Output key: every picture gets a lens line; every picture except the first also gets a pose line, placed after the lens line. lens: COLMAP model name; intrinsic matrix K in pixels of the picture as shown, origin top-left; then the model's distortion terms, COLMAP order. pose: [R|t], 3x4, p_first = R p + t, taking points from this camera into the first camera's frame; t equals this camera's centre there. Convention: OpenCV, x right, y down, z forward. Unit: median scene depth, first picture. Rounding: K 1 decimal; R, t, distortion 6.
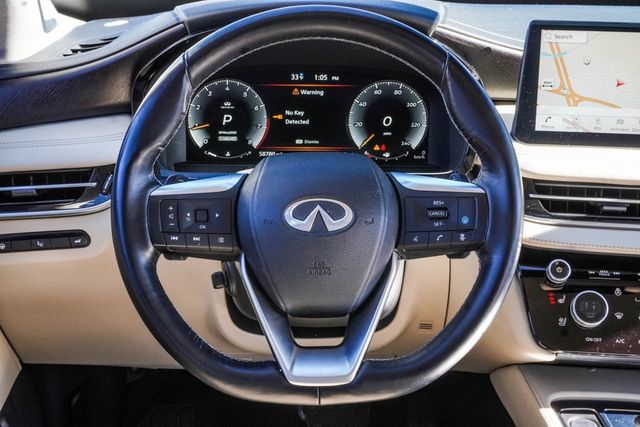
lens RADIAL K [[989.2, 0, 315.2], [0, 989.2, 217.6], [0, 0, 1]] dist [-0.010256, 0.000000]
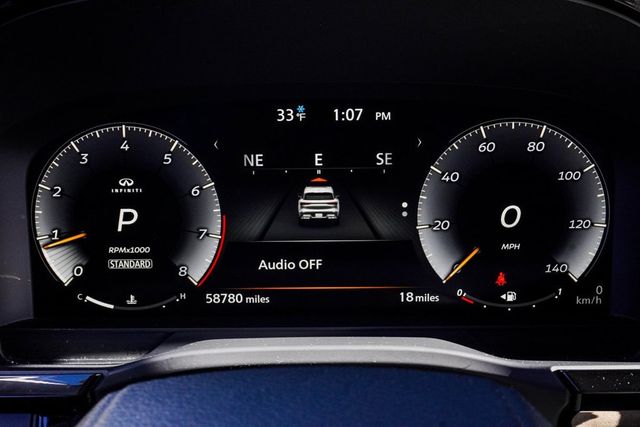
lens RADIAL K [[941.1, 0, 319.5], [0, 941.1, 213.7], [0, 0, 1]] dist [0.026808, 0.000000]
pose [[0.998501, -0.017263, -0.051939, 0.013515], [0.013432, 0.997225, -0.073219, -0.070979], [0.053059, 0.072412, 0.995962, 0.604117]]
